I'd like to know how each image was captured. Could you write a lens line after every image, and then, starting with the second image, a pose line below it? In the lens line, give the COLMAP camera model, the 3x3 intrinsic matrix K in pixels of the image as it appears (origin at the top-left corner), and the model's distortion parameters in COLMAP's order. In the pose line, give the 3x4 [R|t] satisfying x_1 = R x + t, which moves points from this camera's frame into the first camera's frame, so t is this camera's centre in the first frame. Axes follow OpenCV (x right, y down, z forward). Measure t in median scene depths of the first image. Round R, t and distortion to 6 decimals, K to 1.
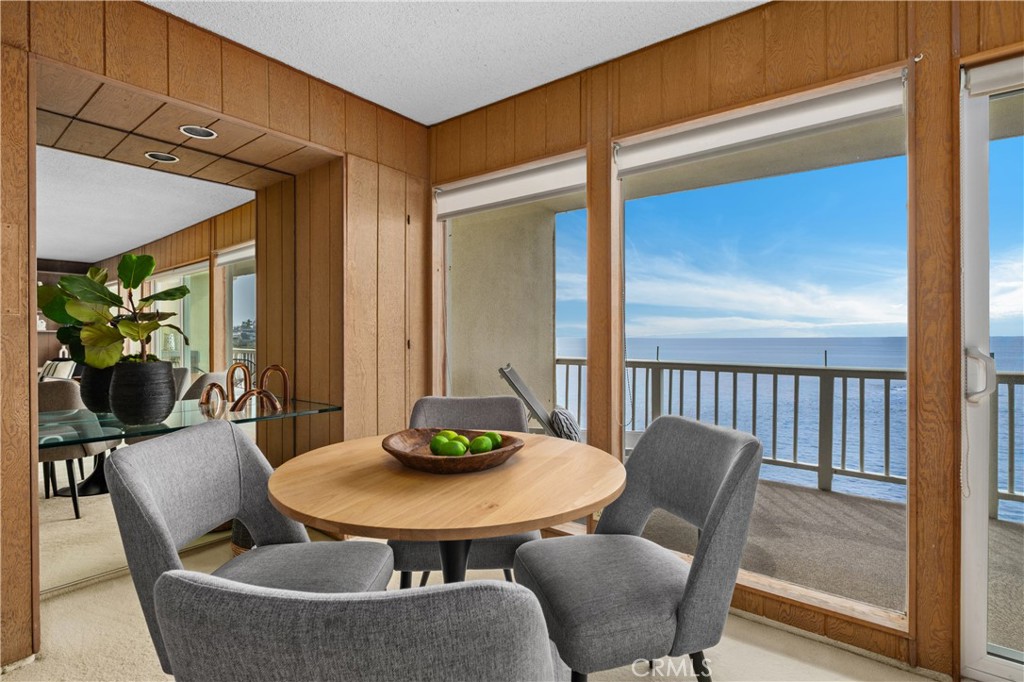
lens RADIAL K [[495.6, 0, 511.2], [0, 495.6, 337.3], [0, 0, 1]] dist [-0.002911, -0.001550]
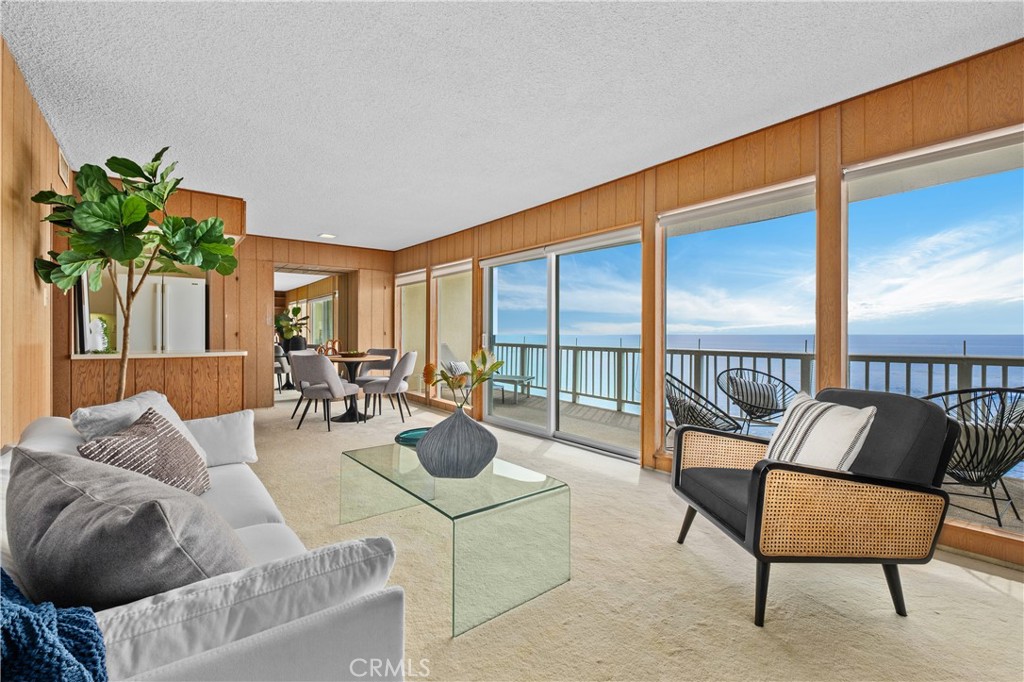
lens RADIAL K [[449.9, 0, 512.1], [0, 449.9, 336.3], [0, 0, 1]] dist [0.000852, 0.000063]
pose [[0.972285, 0.006340, -0.233711, 1.176695], [-0.004896, 0.999965, 0.006757, 0.010748], [0.233746, -0.005426, 0.972283, -1.392663]]
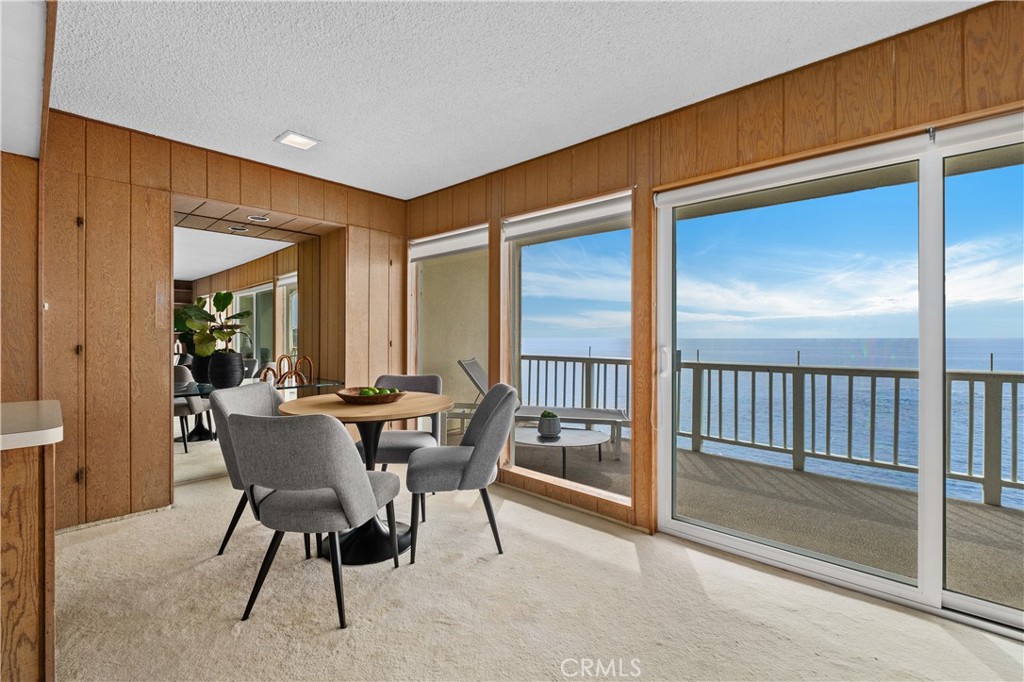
lens RADIAL K [[449.9, 0, 512.1], [0, 449.9, 336.3], [0, 0, 1]] dist [0.000852, 0.000063]
pose [[0.997029, 0.003400, -0.076946, 0.310295], [-0.003635, 0.999989, -0.002919, -0.007177], [0.076935, 0.003190, 0.997031, -0.411277]]
